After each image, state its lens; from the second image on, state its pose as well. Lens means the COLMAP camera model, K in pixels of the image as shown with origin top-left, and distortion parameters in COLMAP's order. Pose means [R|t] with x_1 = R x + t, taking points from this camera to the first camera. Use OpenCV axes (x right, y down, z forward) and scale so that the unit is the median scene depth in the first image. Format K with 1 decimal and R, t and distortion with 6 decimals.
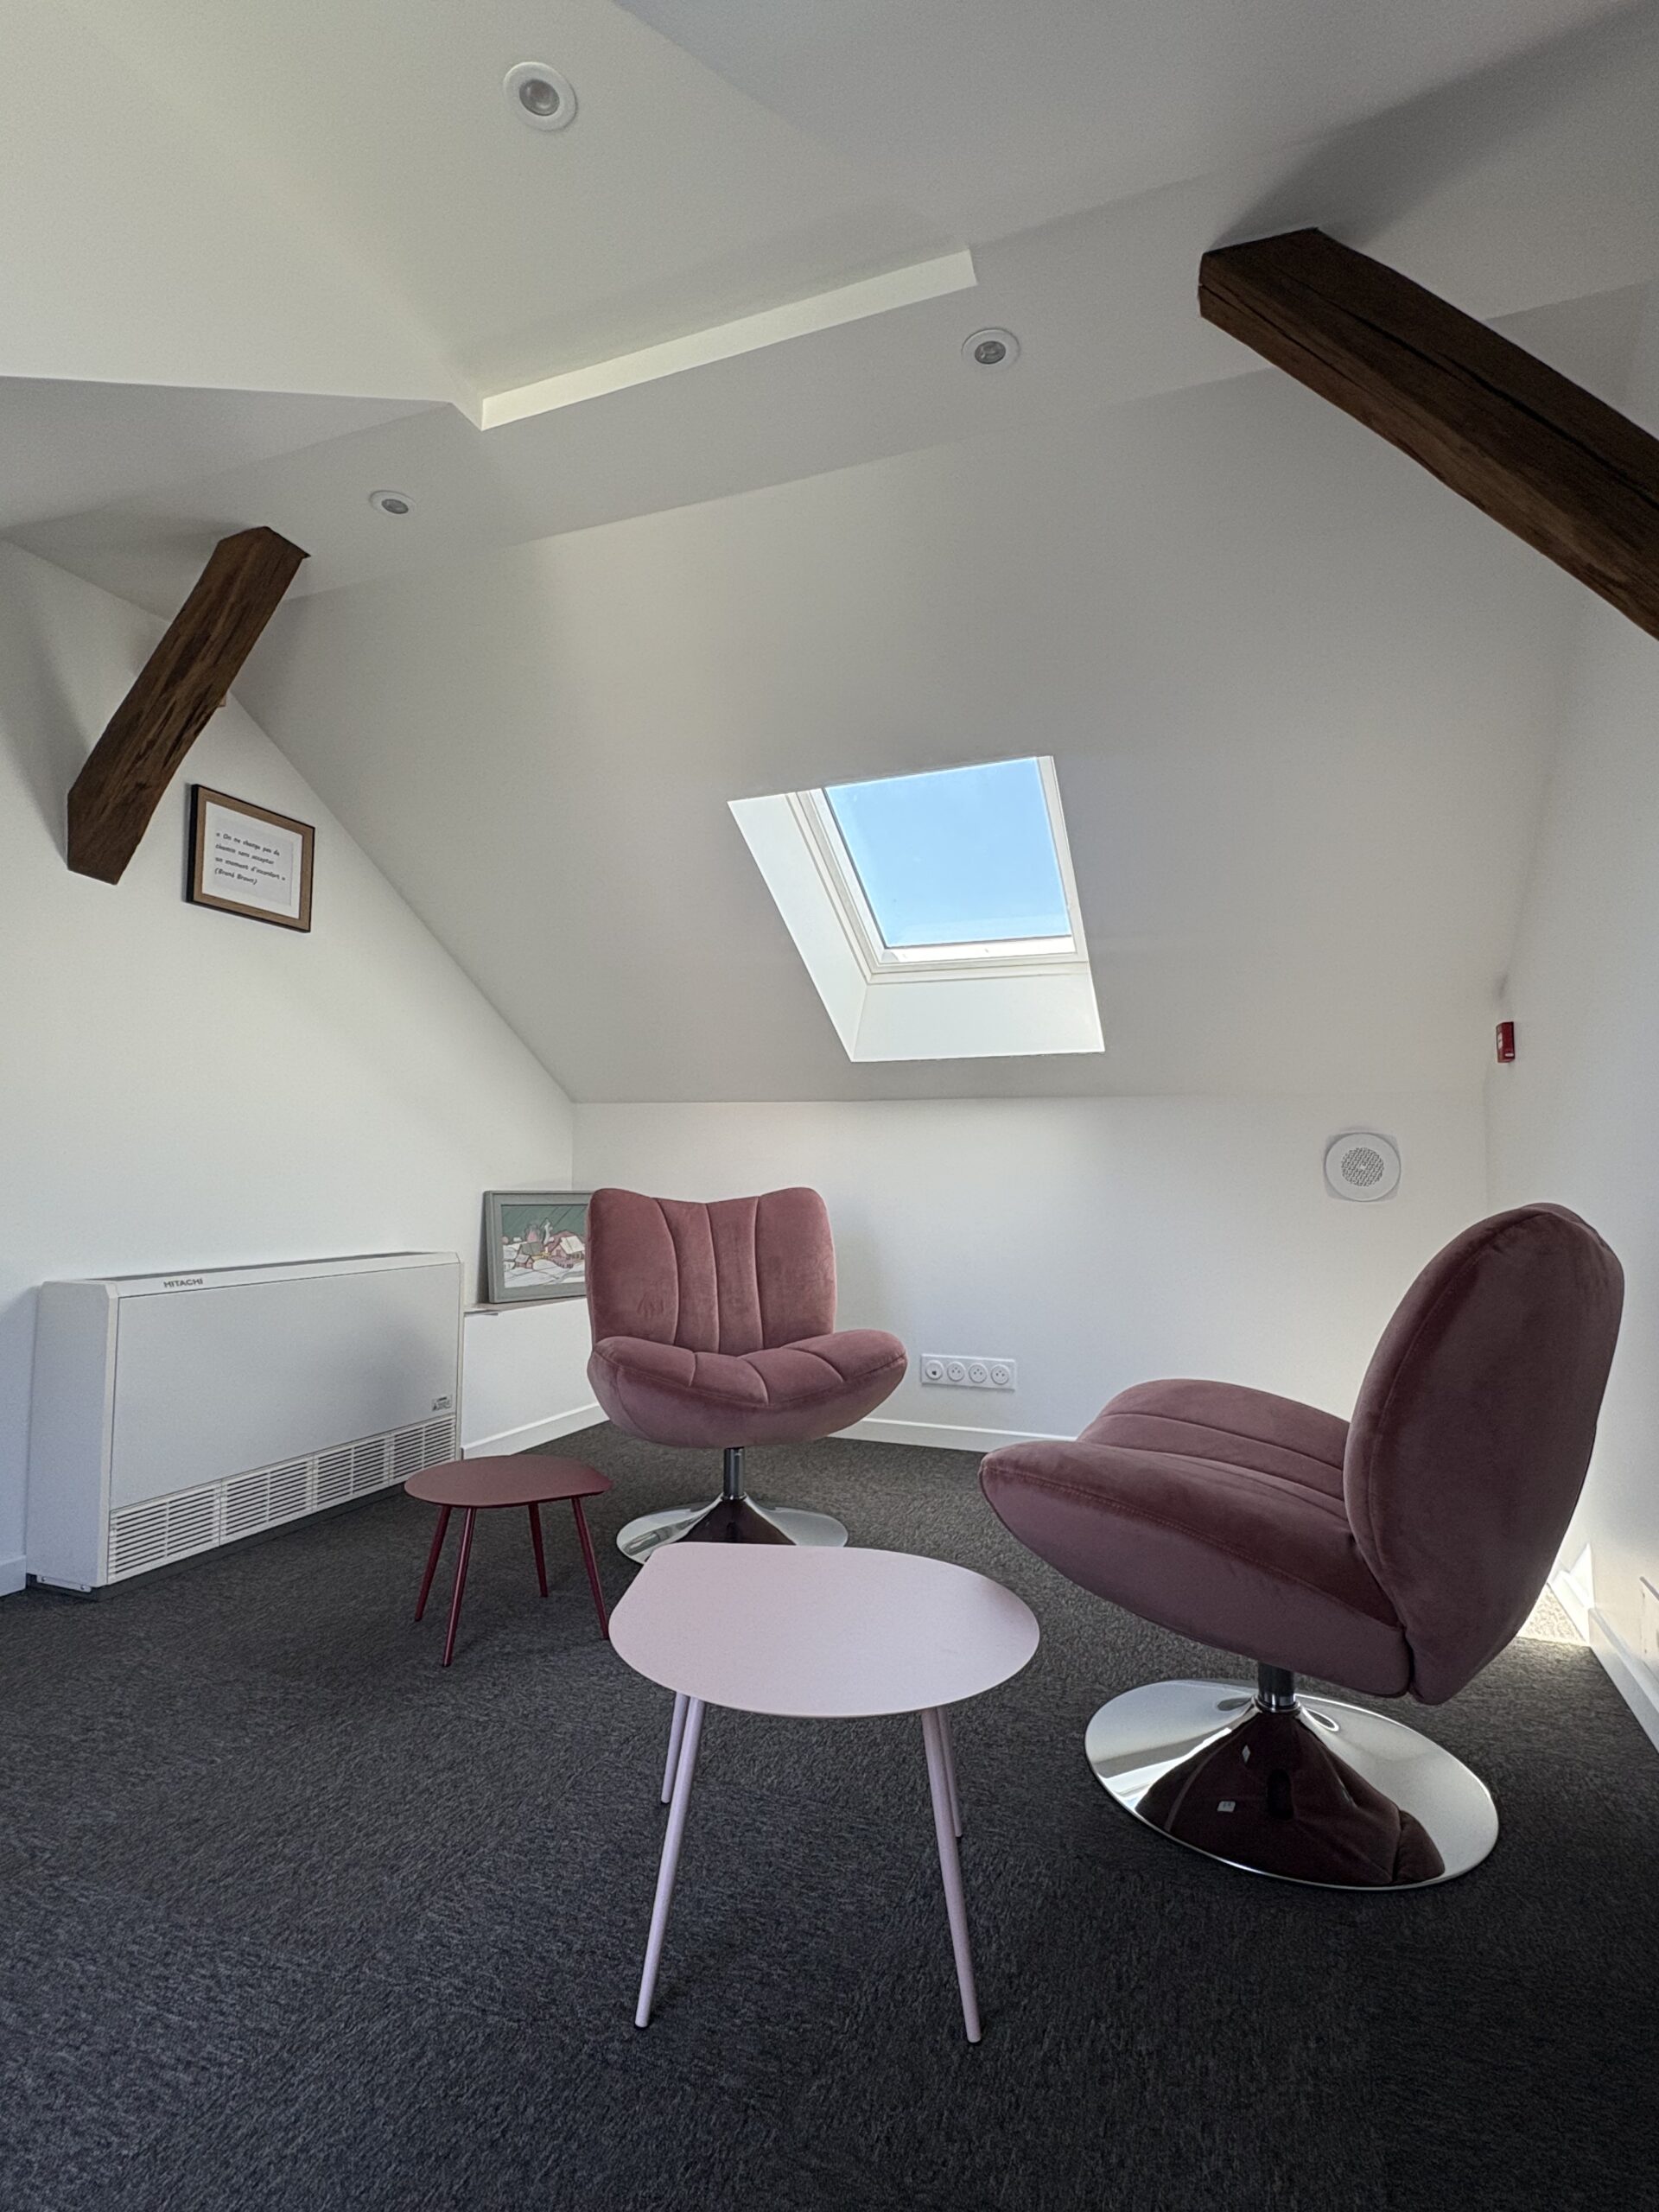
lens RADIAL K [[1088.5, 0, 829.5], [0, 1088.5, 1106.0], [0, 0, 1]] dist [-0.003288, 0.001032]
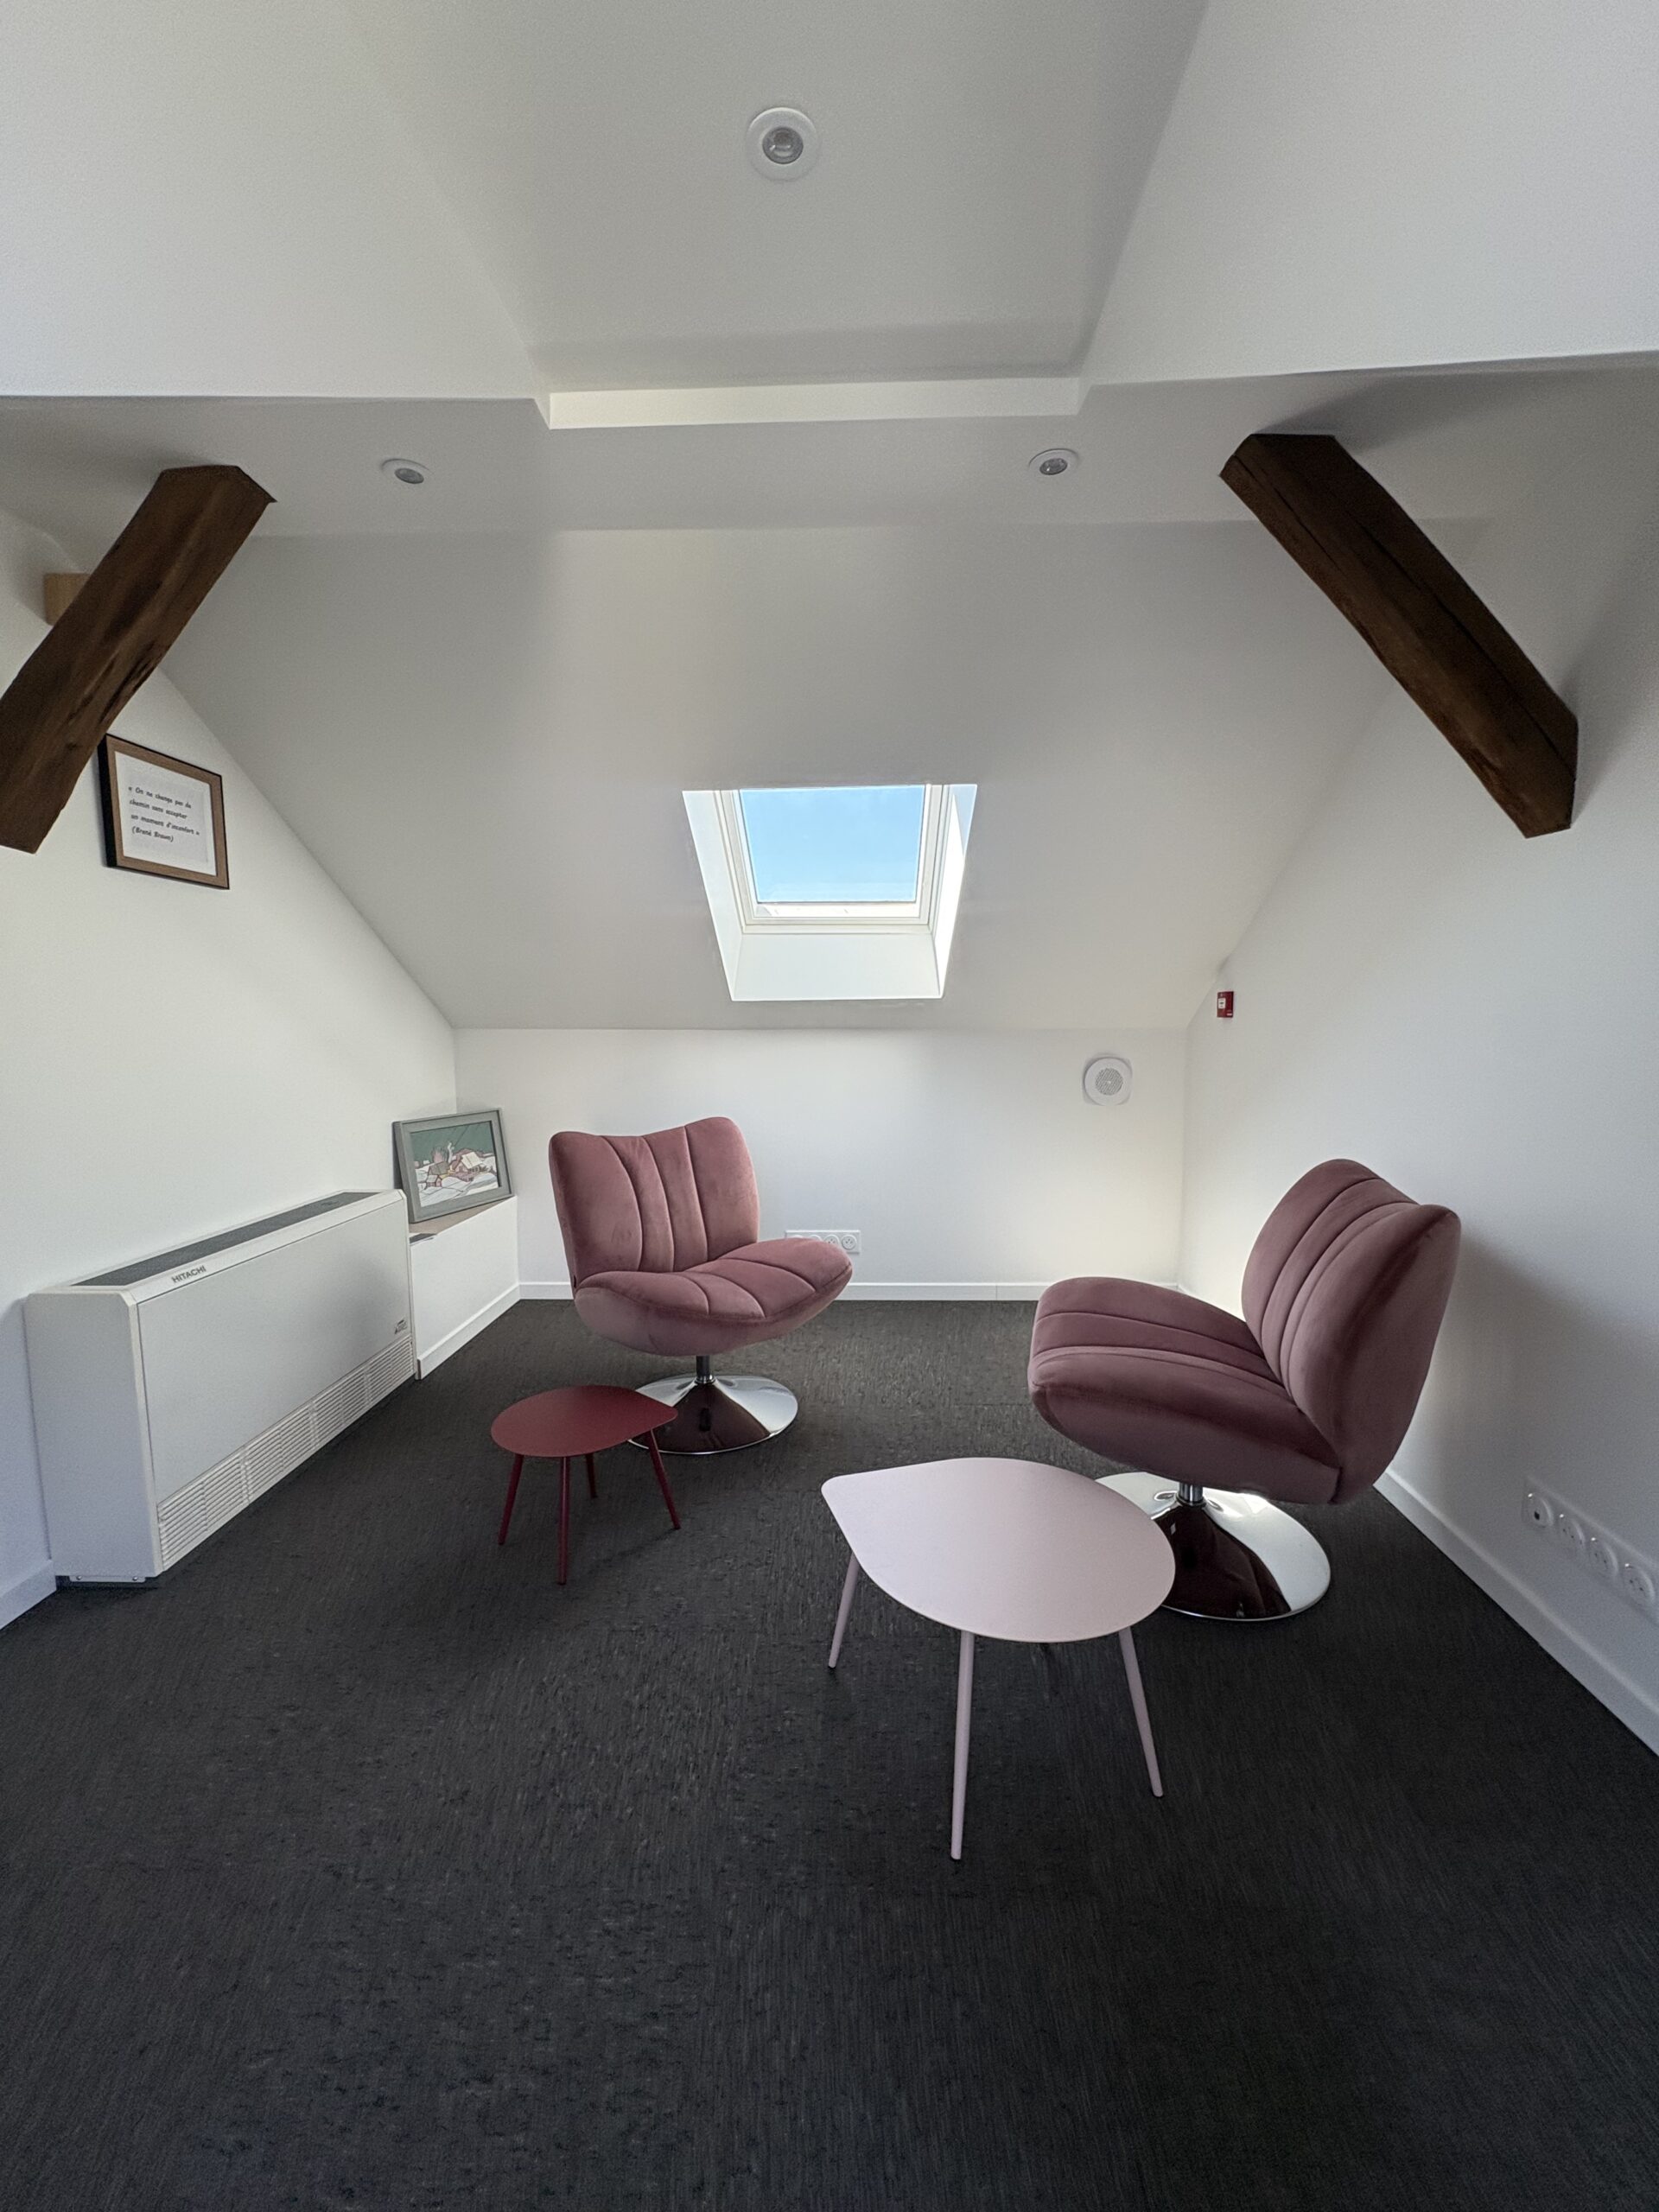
lens RADIAL K [[878.4, 0, 829.5], [0, 878.4, 1106.0], [0, 0, 1]] dist [-0.000093, 0.000174]
pose [[0.942819, -0.047296, 0.329932, -0.259828], [-0.008223, 0.986279, 0.164883, -0.111091], [-0.333204, -0.158168, 0.929493, 0.067612]]
